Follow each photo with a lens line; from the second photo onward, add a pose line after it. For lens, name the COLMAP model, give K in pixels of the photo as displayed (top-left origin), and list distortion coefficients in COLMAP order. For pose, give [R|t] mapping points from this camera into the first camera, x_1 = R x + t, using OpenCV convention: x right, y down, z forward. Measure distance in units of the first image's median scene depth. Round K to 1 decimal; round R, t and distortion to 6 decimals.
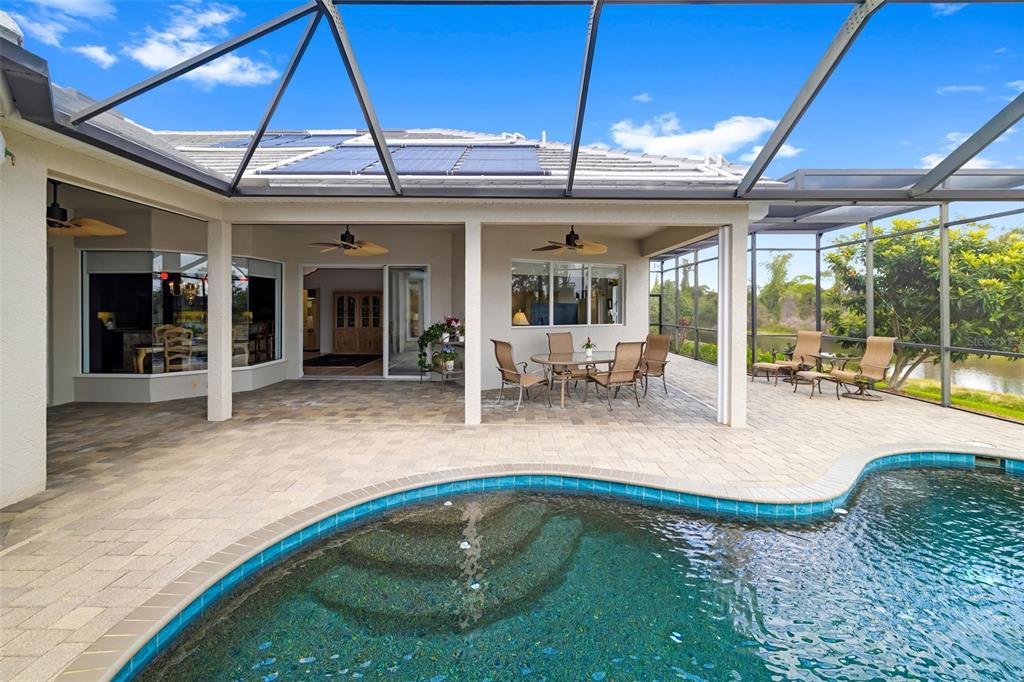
lens RADIAL K [[451.8, 0, 515.6], [0, 451.8, 314.5], [0, 0, 1]] dist [0.000481, 0.000162]
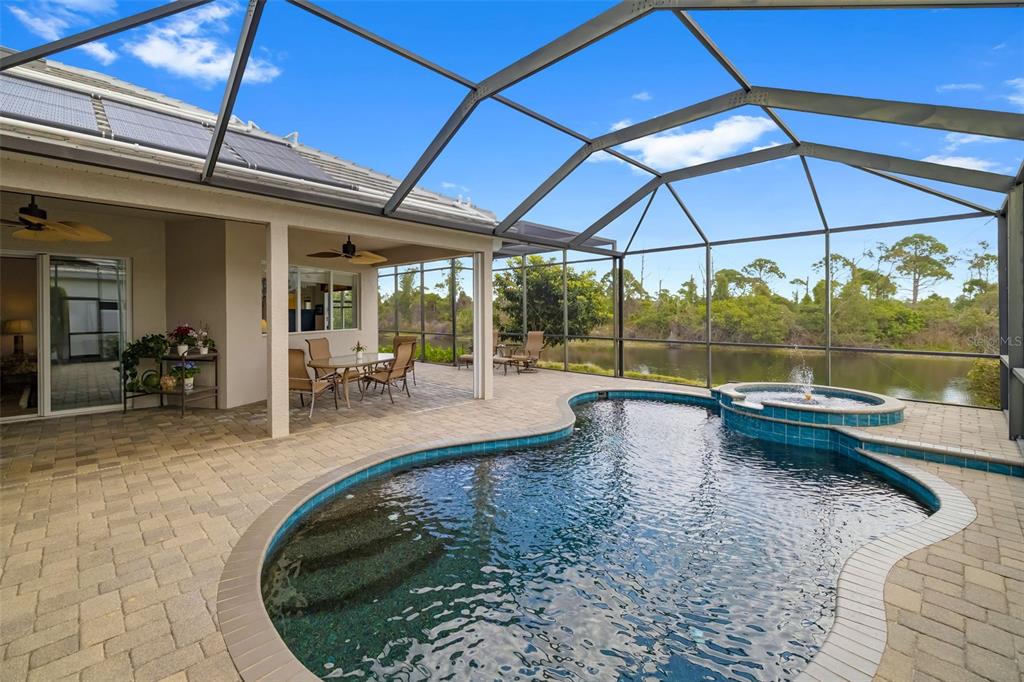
lens RADIAL K [[448.6, 0, 514.5], [0, 448.6, 330.5], [0, 0, 1]] dist [-0.001619, -0.000168]
pose [[0.685637, -0.032941, 0.727198, -0.354616], [0.016311, 0.999420, 0.029893, -0.000552], [-0.727761, -0.008635, 0.685777, -0.005353]]
